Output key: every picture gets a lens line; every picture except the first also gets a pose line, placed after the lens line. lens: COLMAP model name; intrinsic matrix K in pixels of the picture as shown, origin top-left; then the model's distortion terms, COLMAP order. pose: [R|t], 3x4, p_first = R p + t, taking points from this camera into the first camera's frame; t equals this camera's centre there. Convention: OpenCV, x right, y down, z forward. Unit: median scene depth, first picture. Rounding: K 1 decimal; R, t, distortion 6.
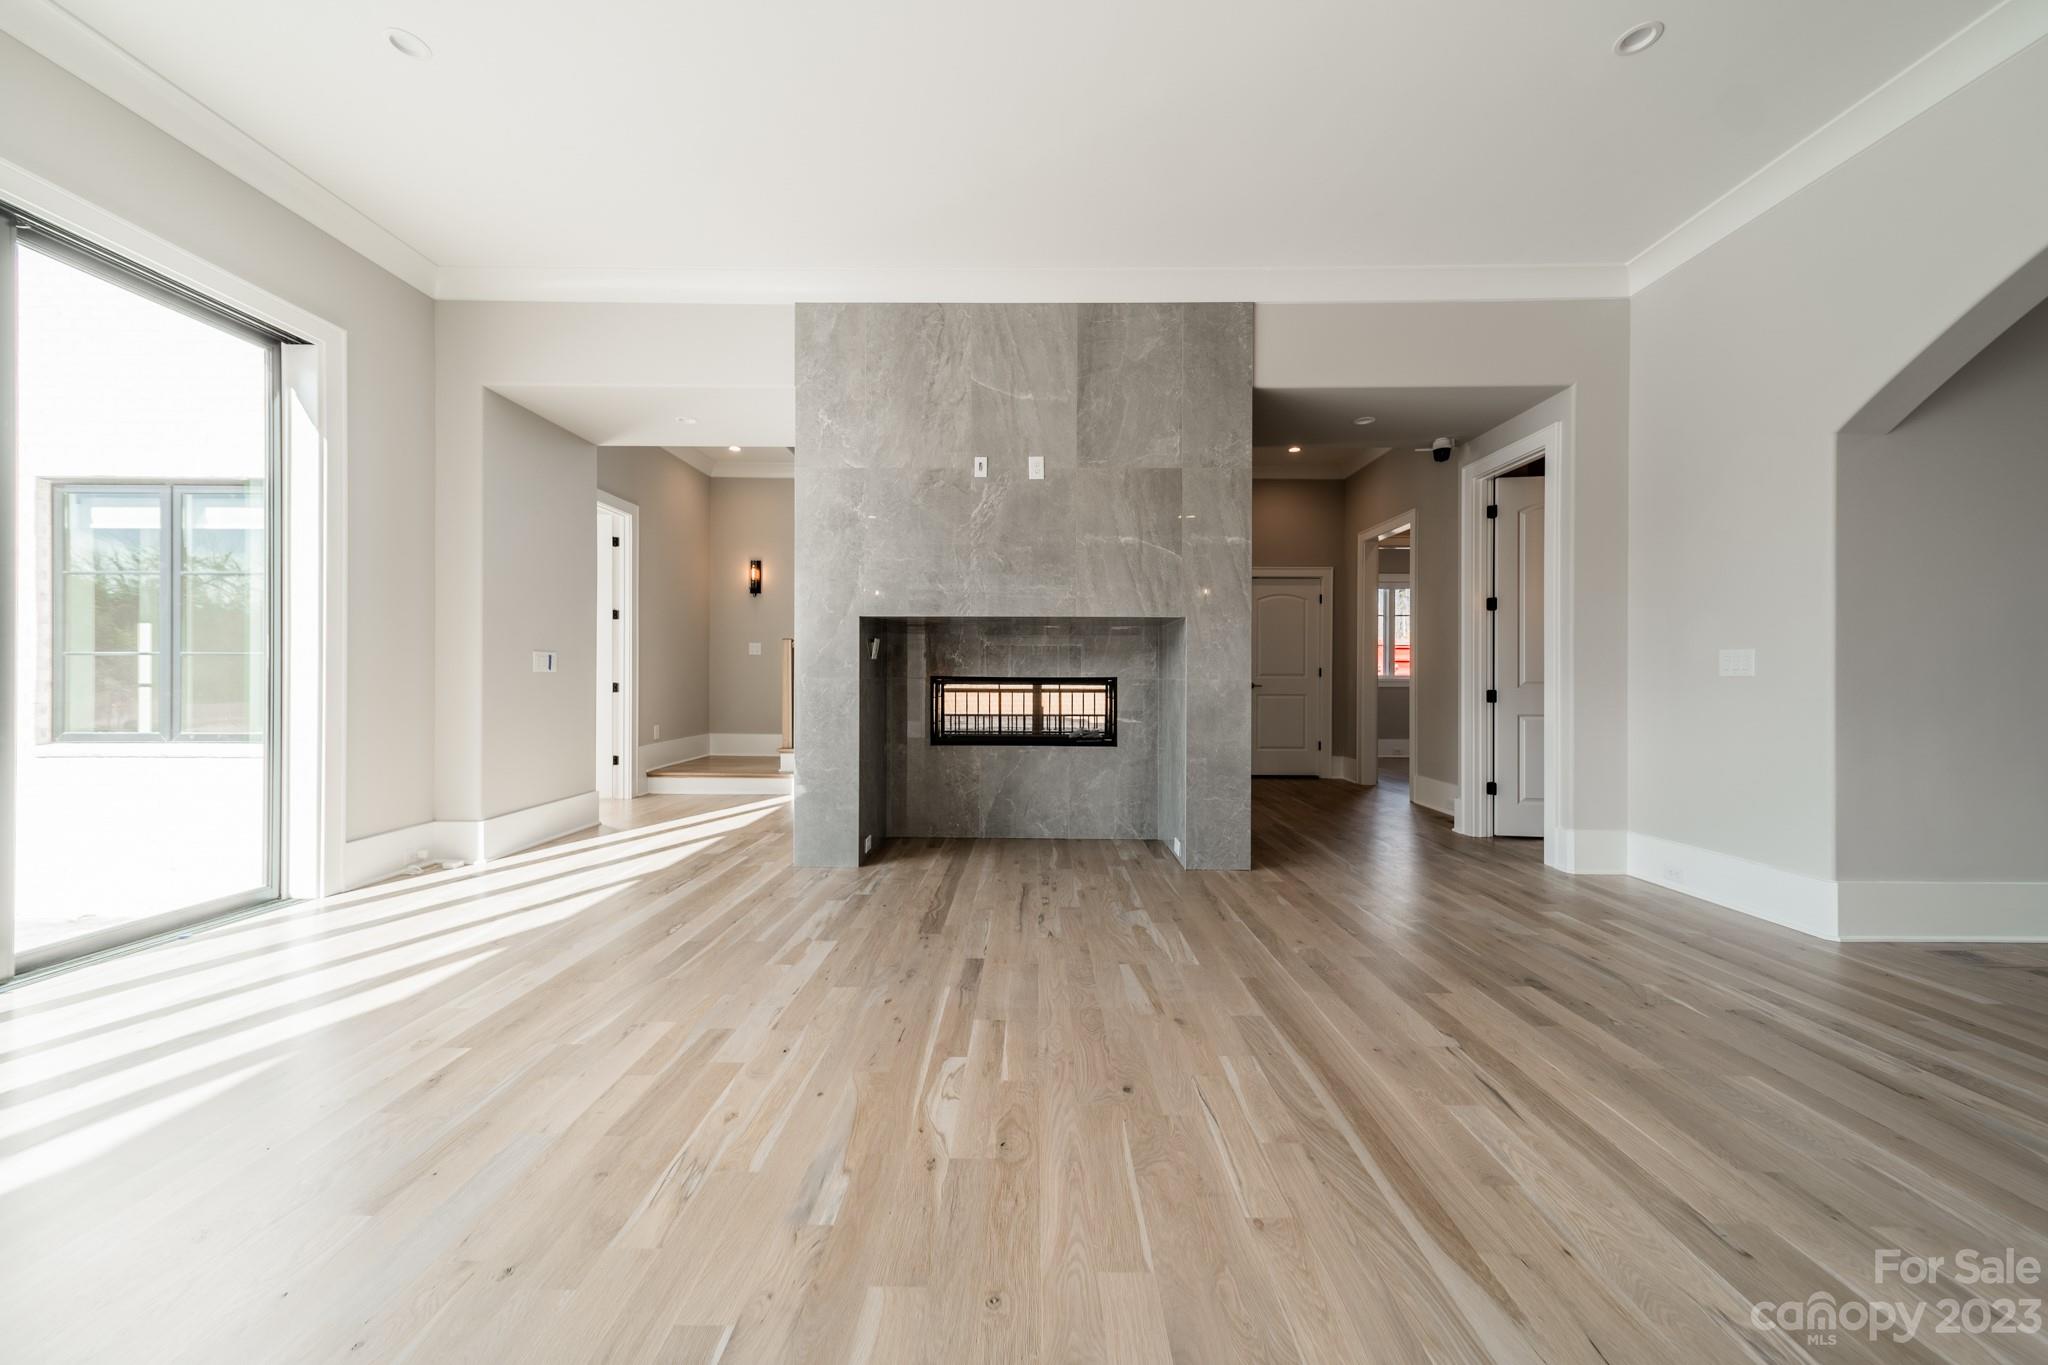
lens RADIAL K [[734.3, 0, 1026.4], [0, 734.3, 677.0], [0, 0, 1]] dist [0.006716, 0.000831]
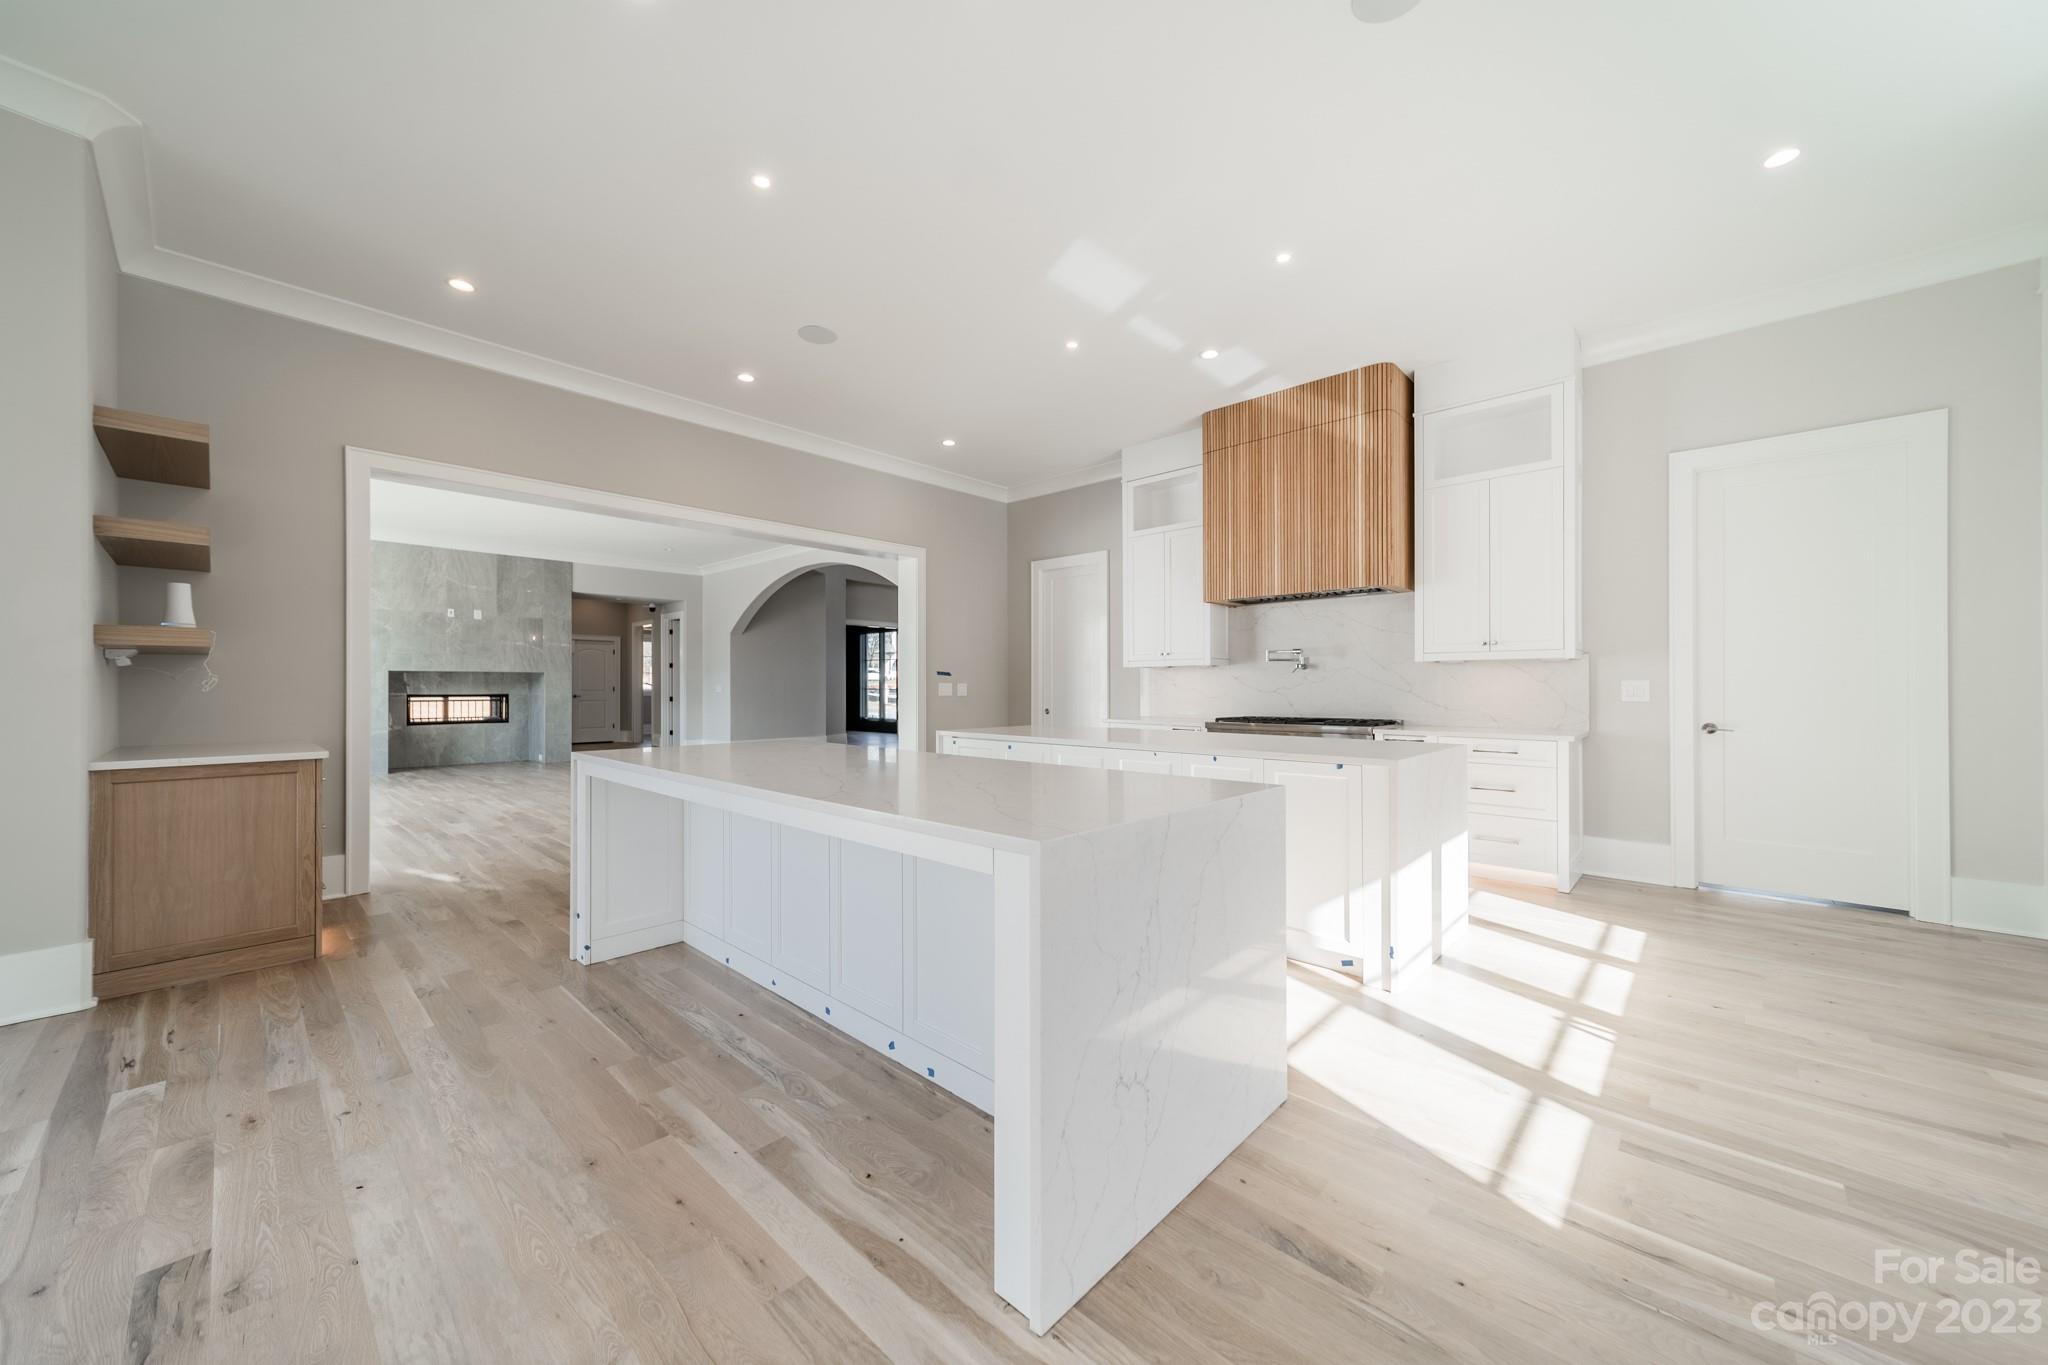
lens RADIAL K [[734.3, 0, 1022.6], [0, 734.3, 682.7], [0, 0, 1]] dist [0.006716, 0.000831]
pose [[0.673364, -0.000749, 0.739310, -0.617035], [0.002867, 0.999995, -0.001598, -0.032748], [-0.739305, 0.003196, 0.673363, -2.184457]]
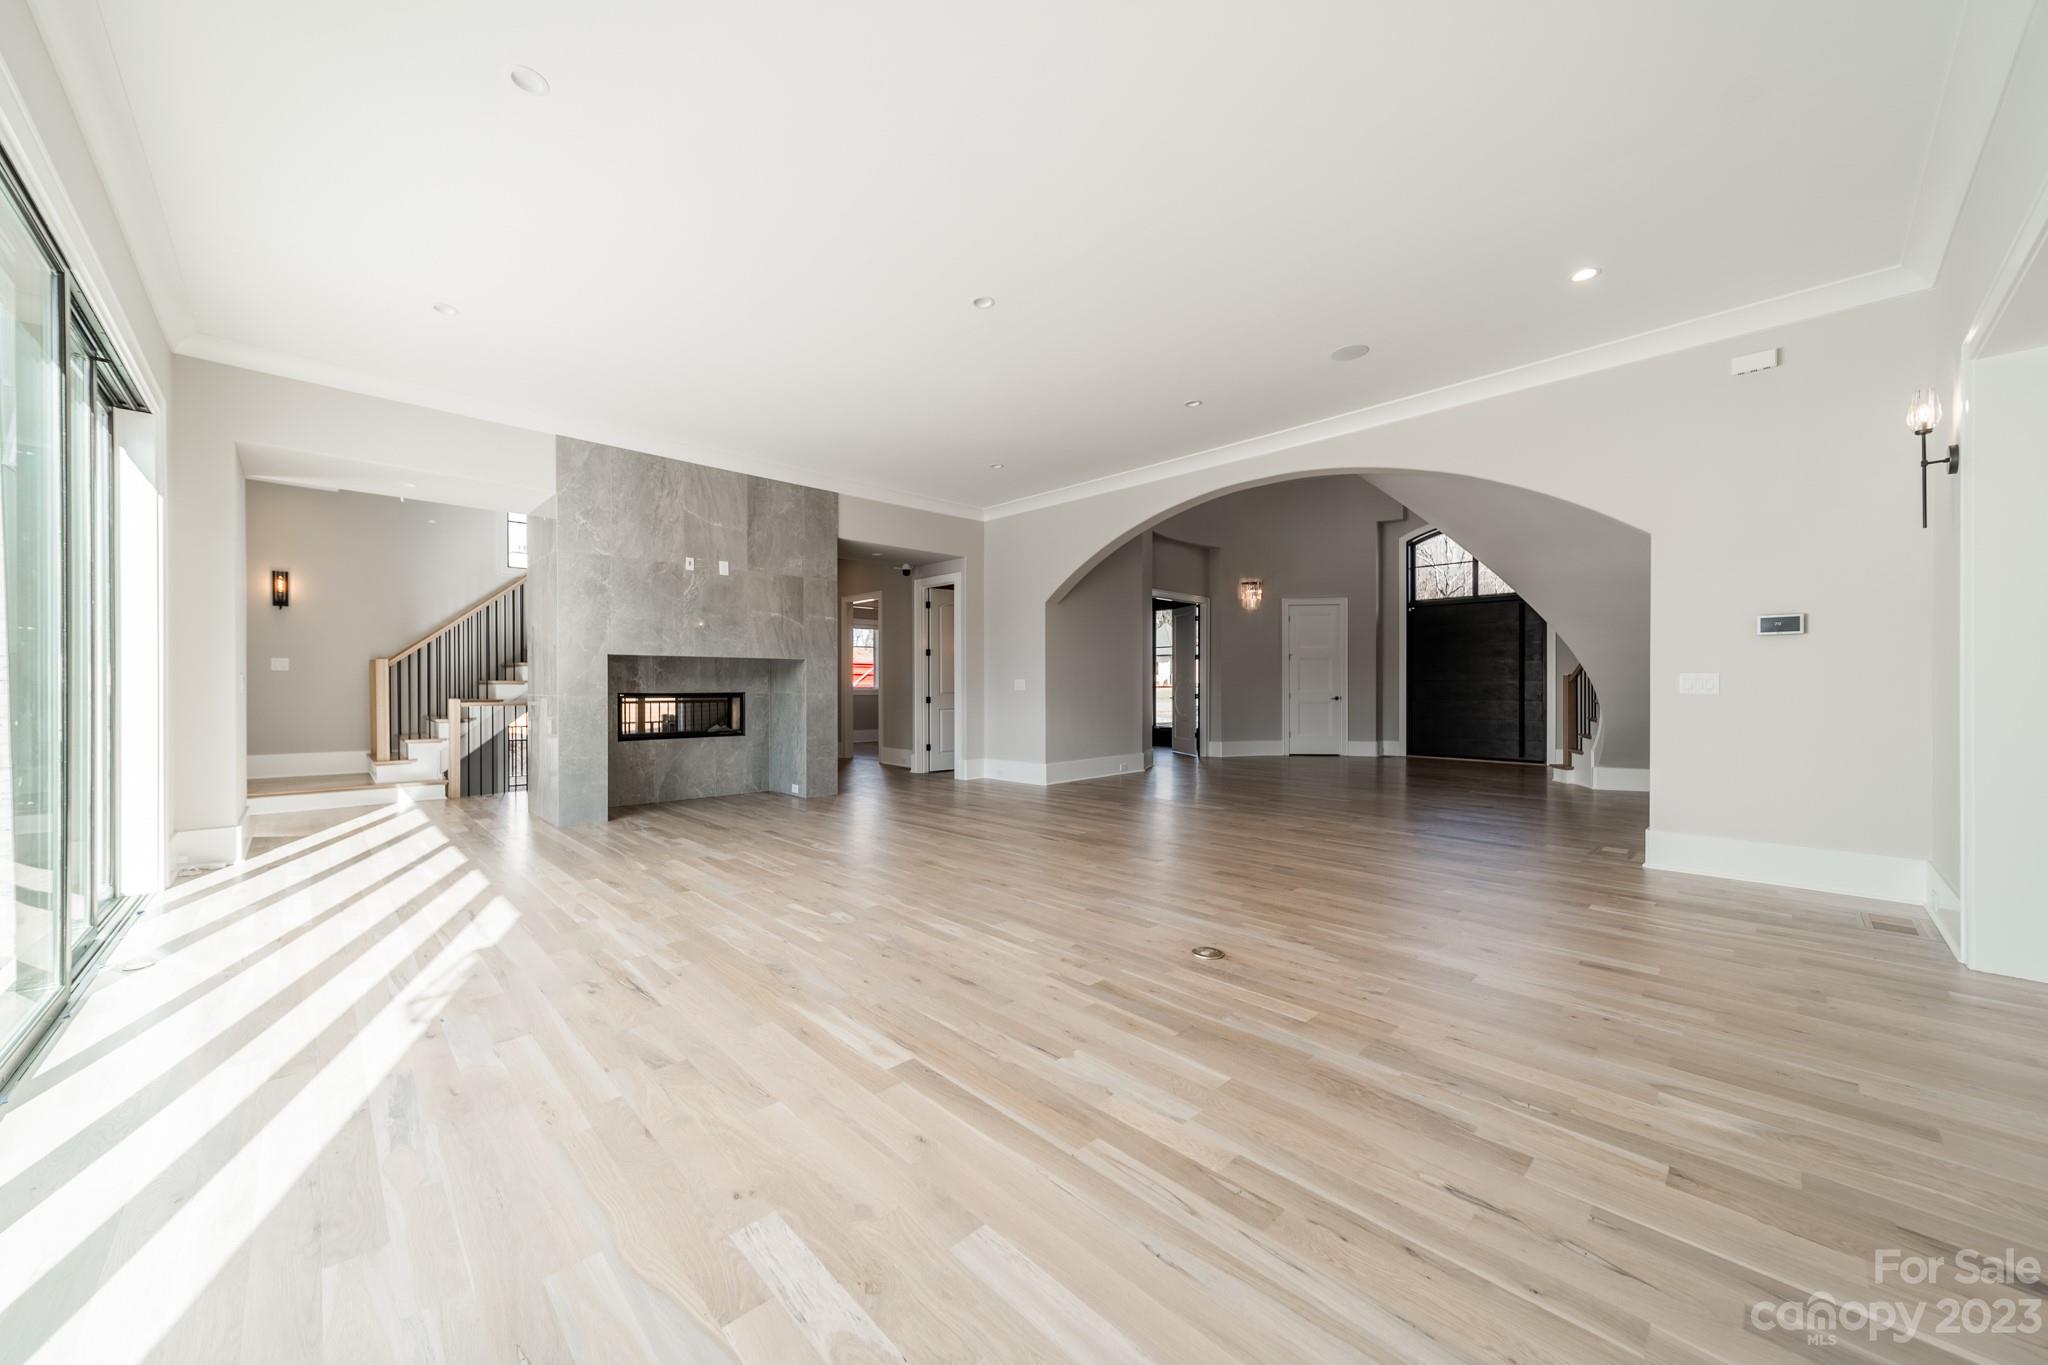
lens RADIAL K [[734.3, 0, 1007.5], [0, 734.3, 684.7], [0, 0, 1]] dist [0.006716, 0.000831]
pose [[0.715851, -0.003297, 0.698246, -0.688835], [0.003766, 0.999993, 0.000861, -0.018454], [-0.698243, 0.002013, 0.715858, -0.642544]]
